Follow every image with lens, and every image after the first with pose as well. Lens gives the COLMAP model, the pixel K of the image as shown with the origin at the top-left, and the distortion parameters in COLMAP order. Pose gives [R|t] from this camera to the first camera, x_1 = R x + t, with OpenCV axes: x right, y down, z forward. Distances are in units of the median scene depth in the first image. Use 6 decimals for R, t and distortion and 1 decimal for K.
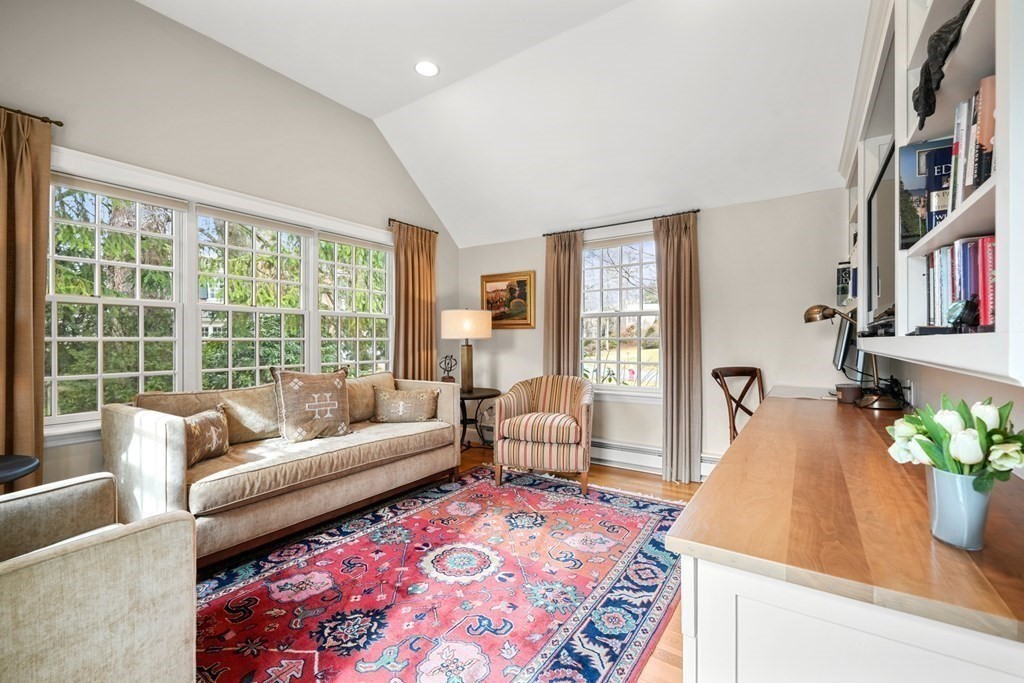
lens RADIAL K [[428.7, 0, 510.2], [0, 428.7, 337.8], [0, 0, 1]] dist [-0.002132, -0.000211]
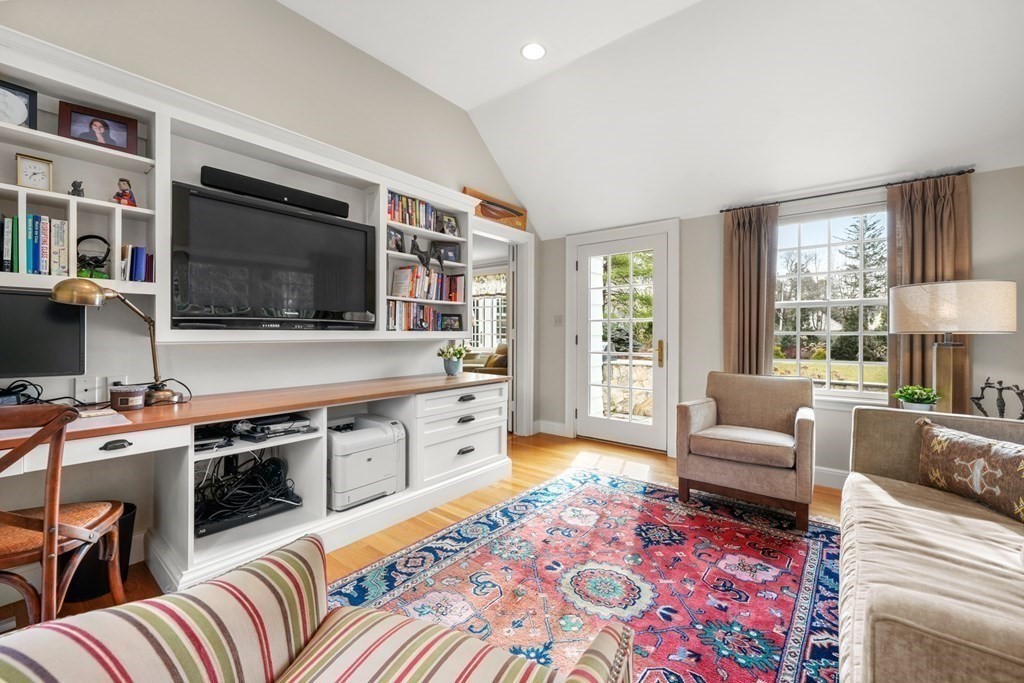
lens RADIAL K [[418.2, 0, 512.5], [0, 418.2, 335.2], [0, 0, 1]] dist [0.000140, 0.000008]
pose [[-0.997093, -0.003367, 0.076123, 0.012625], [-0.003277, 0.999994, 0.001301, 0.009479], [-0.076127, 0.001048, -0.997098, 2.099639]]
